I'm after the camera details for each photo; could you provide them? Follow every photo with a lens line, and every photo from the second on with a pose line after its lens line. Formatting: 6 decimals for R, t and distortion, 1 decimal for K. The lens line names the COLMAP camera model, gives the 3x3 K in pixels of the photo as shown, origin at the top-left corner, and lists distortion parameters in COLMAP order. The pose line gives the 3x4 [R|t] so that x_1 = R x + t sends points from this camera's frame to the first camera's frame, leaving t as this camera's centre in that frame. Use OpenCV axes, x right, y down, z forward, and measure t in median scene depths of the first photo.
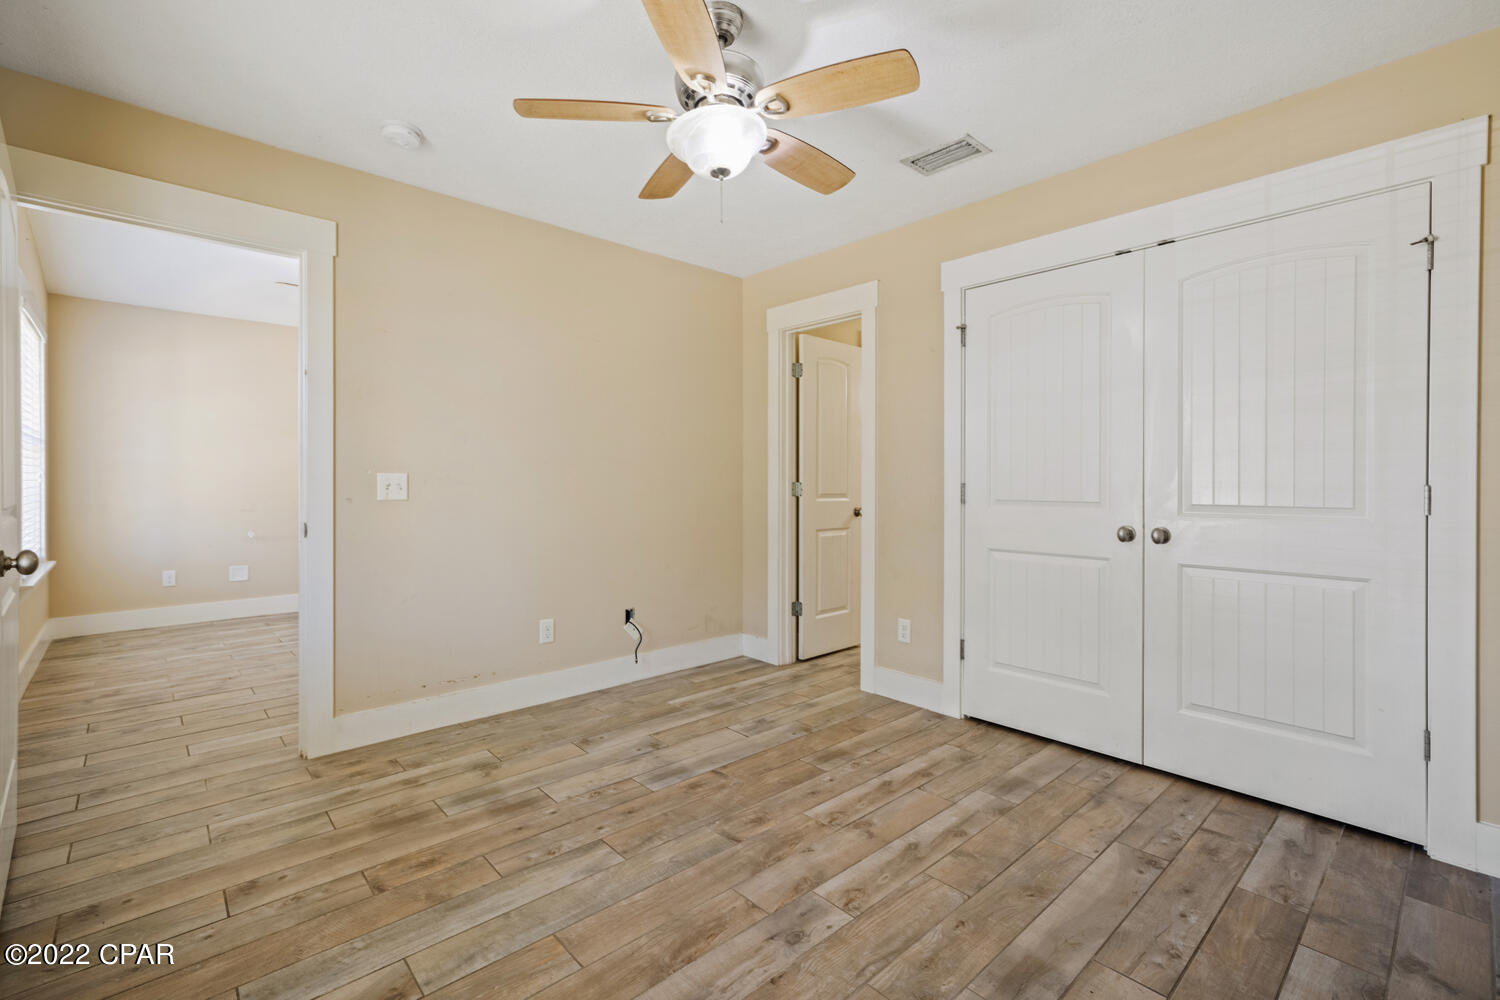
lens RADIAL K [[664.9, 0, 750.0], [0, 664.9, 500.0], [0, 0, 1]] dist [0.013576, 0.000340]
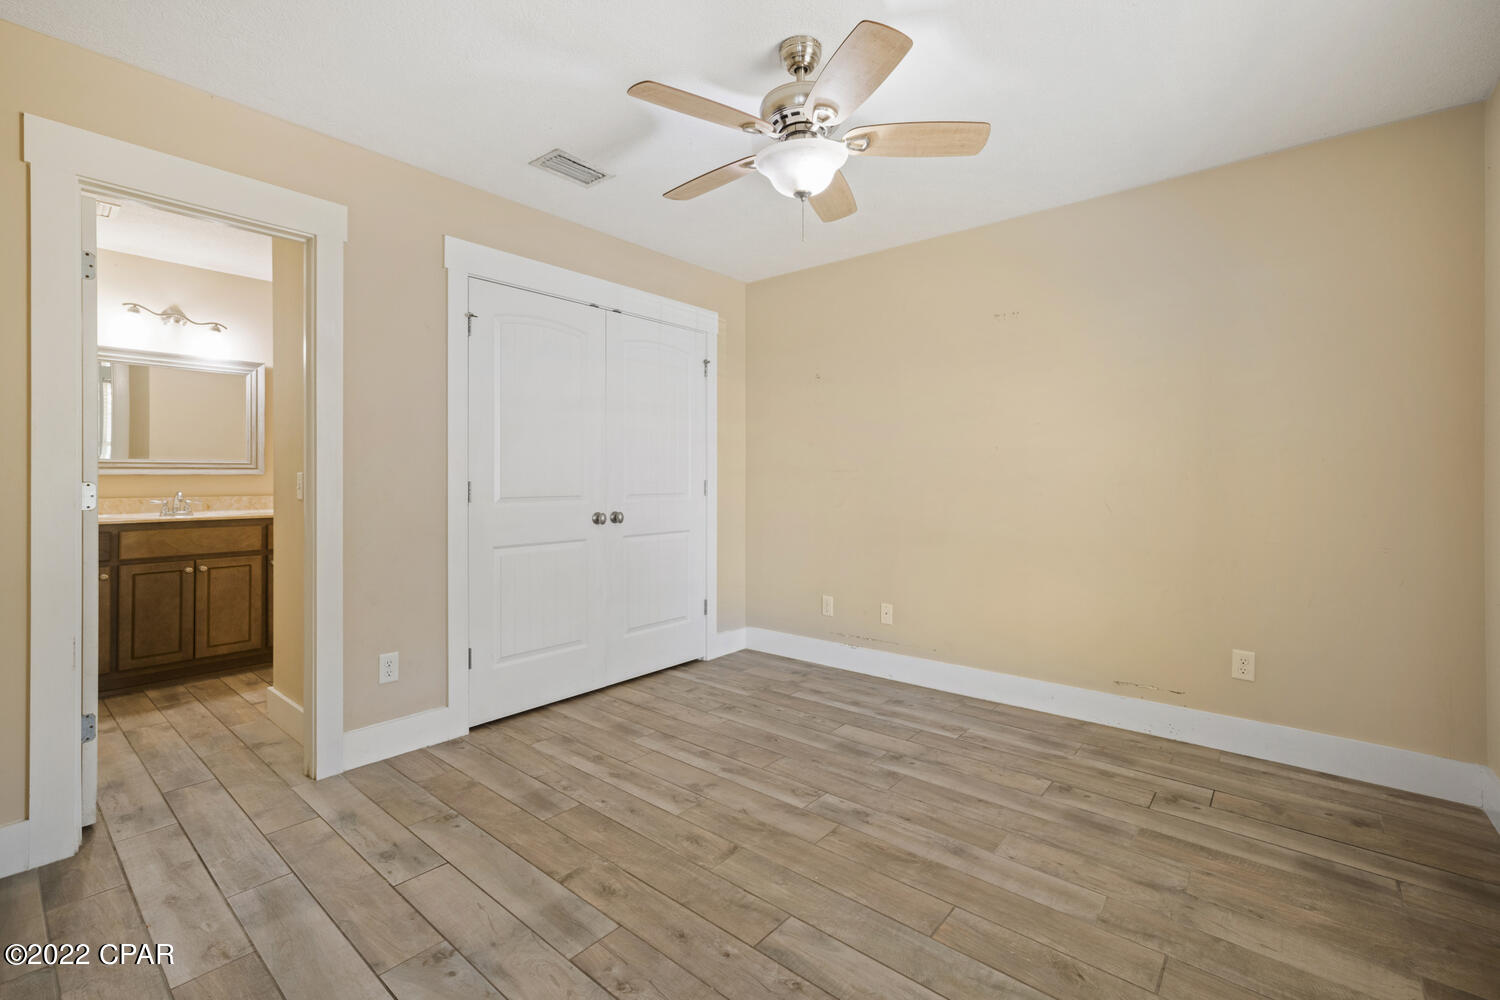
lens RADIAL K [[655.0, 0, 743.6], [0, 655.0, 490.0], [0, 0, 1]] dist [-0.016916, 0.014851]
pose [[-0.126674, -0.015565, 0.991822, -0.806973], [0.028078, 0.999420, 0.019270, -0.024528], [-0.991547, 0.030290, -0.126164, 0.922632]]
